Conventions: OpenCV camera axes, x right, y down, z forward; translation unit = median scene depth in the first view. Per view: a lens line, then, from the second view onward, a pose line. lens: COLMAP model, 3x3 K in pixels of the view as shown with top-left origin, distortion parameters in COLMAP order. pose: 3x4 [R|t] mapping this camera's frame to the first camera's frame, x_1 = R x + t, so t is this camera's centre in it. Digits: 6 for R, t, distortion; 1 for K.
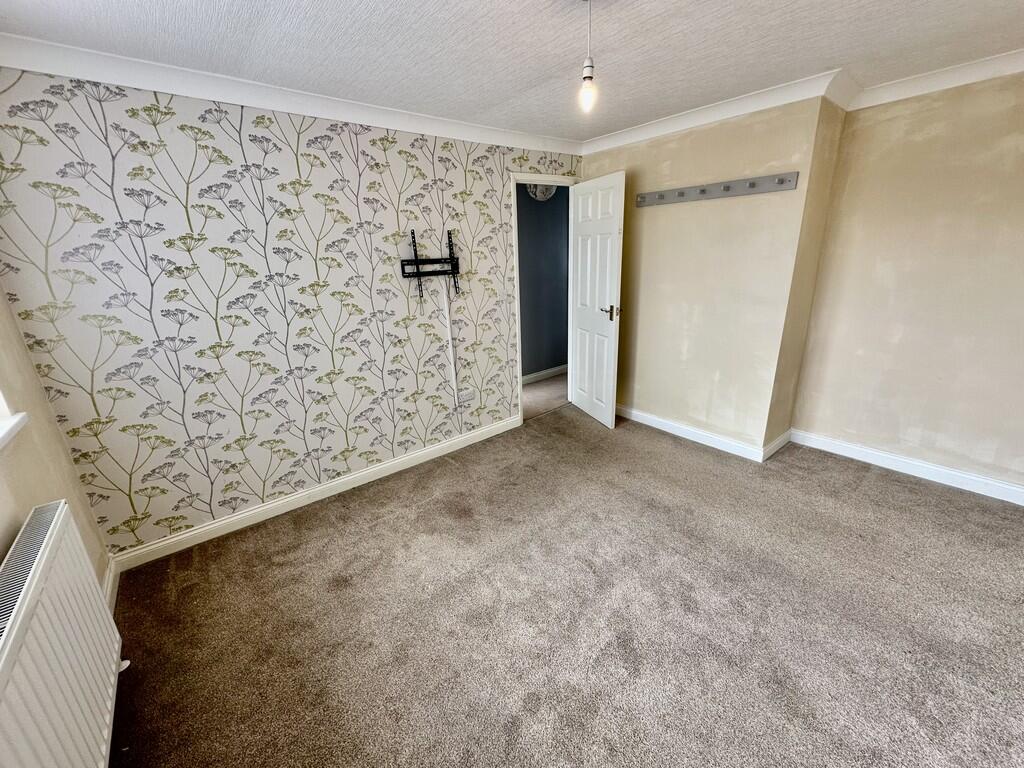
lens RADIAL K [[406.9, 0, 511.4], [0, 406.9, 381.3], [0, 0, 1]] dist [-0.001469, -0.000404]
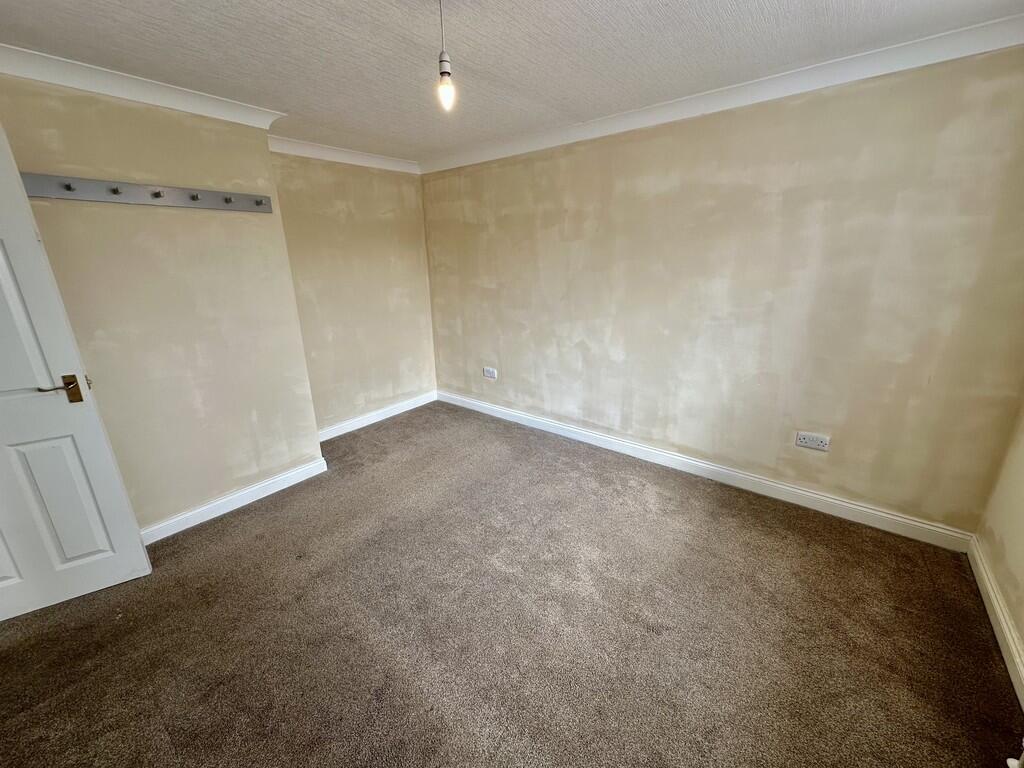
lens RADIAL K [[406.9, 0, 511.4], [0, 406.9, 381.3], [0, 0, 1]] dist [-0.001469, -0.000404]
pose [[-0.207622, -0.244456, 0.947172, -0.481390], [0.325833, 0.895695, 0.302594, -0.191223], [-0.922348, 0.371445, -0.106314, 0.661981]]
